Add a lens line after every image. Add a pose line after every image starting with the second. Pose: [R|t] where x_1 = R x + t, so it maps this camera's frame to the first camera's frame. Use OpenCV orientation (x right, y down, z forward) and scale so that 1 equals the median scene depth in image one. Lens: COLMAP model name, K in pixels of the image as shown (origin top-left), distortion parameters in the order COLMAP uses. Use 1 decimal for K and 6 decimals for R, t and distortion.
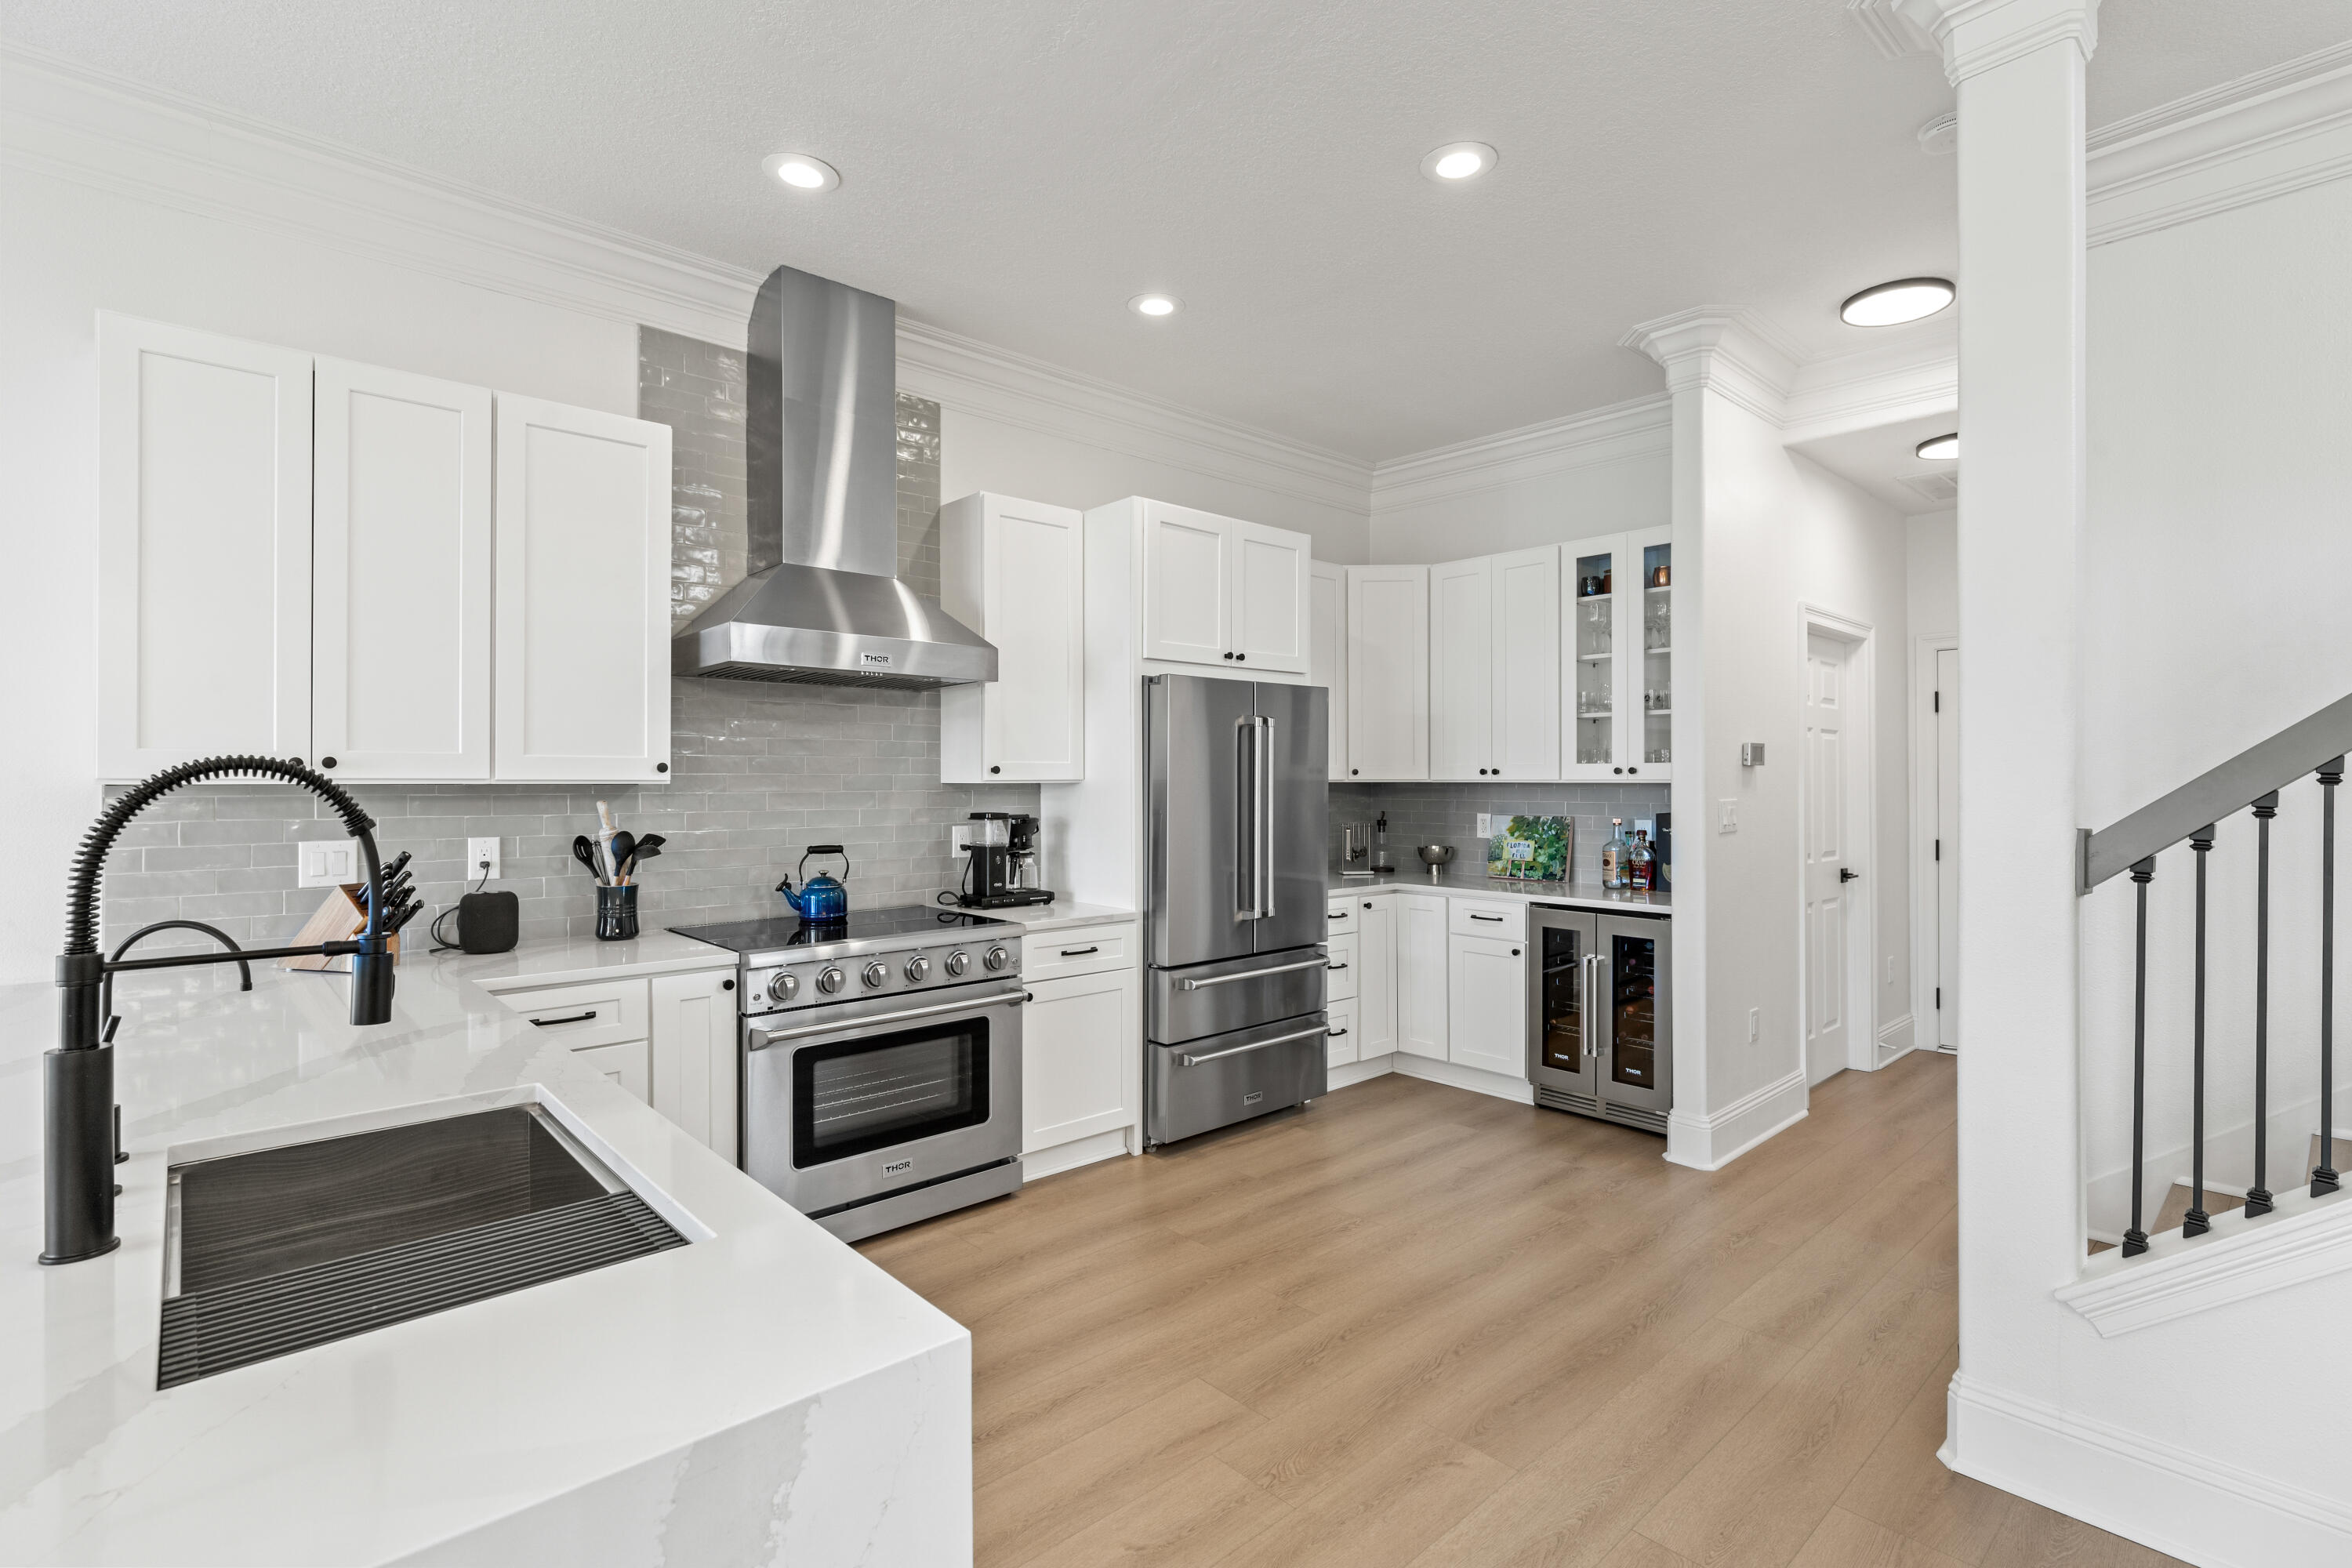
lens RADIAL K [[1094.0, 0, 1177.6], [0, 1094.0, 781.5], [0, 0, 1]] dist [0.013553, -0.000167]
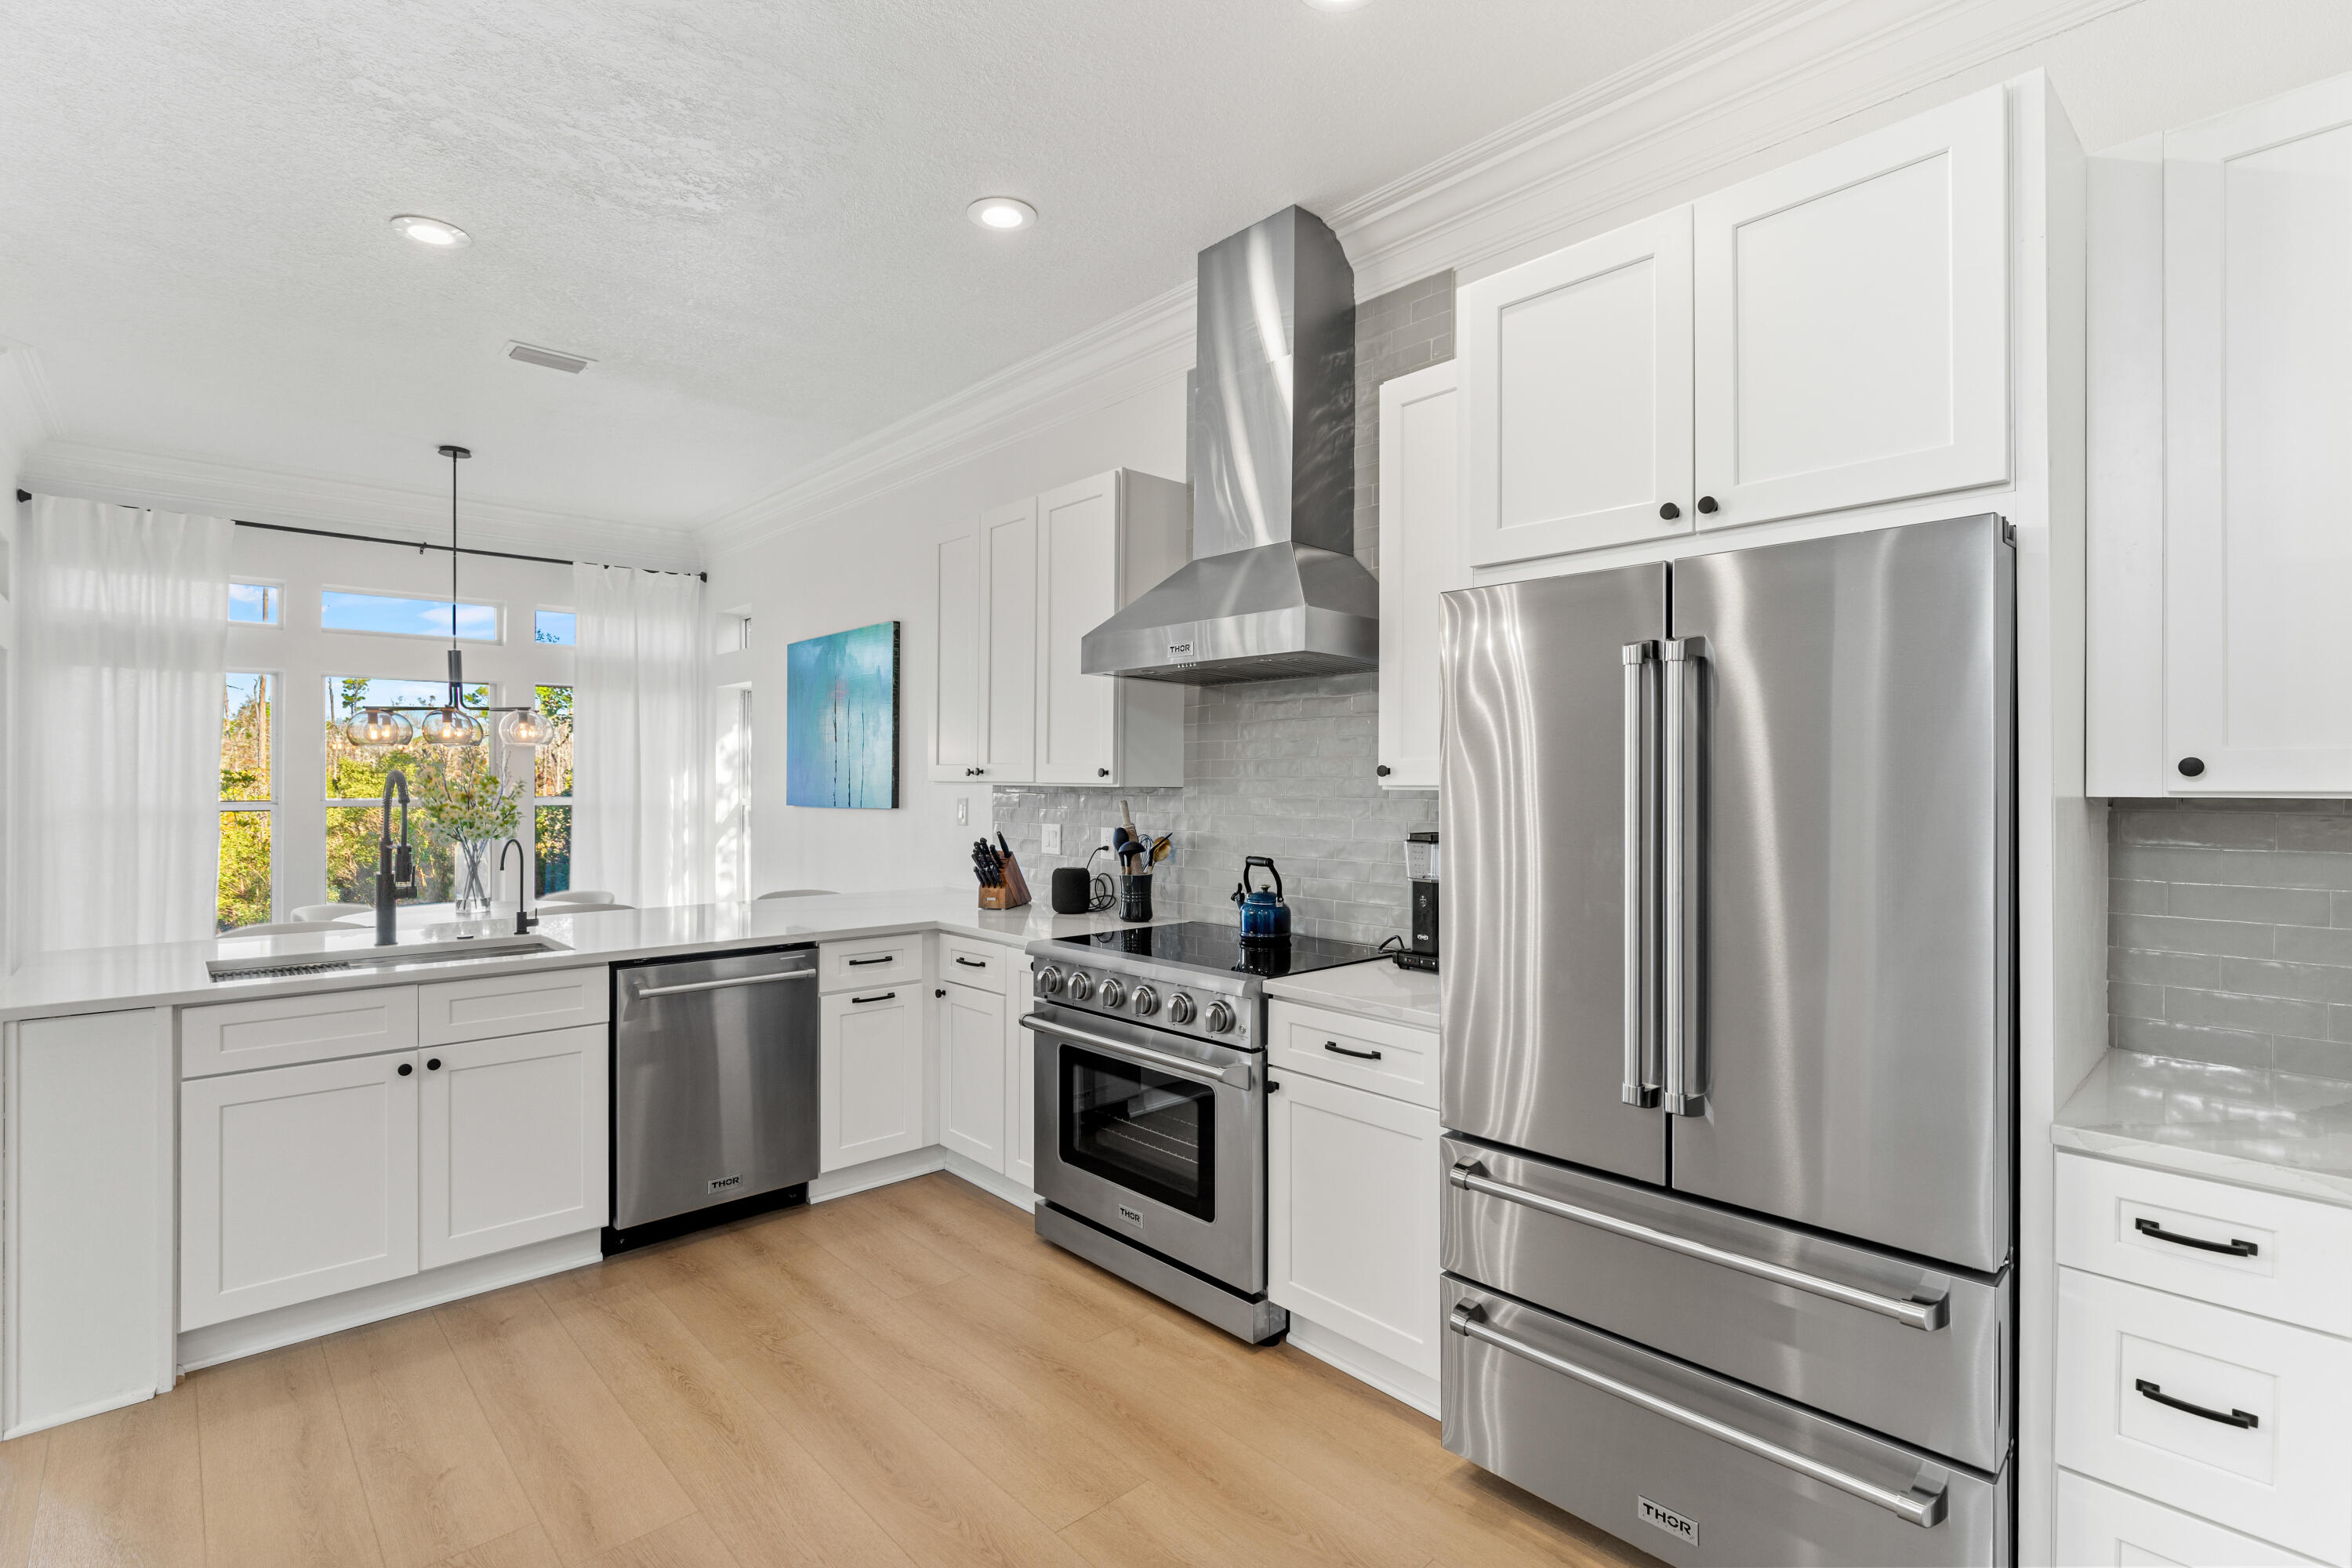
lens RADIAL K [[1094.0, 0, 1176.7], [0, 1094.0, 777.1], [0, 0, 1]] dist [0.013553, -0.000167]
pose [[0.004308, -0.002801, -0.999987, 0.573510], [-0.004587, 0.999986, -0.002821, -0.004027], [0.999980, 0.004599, 0.004295, 0.916322]]
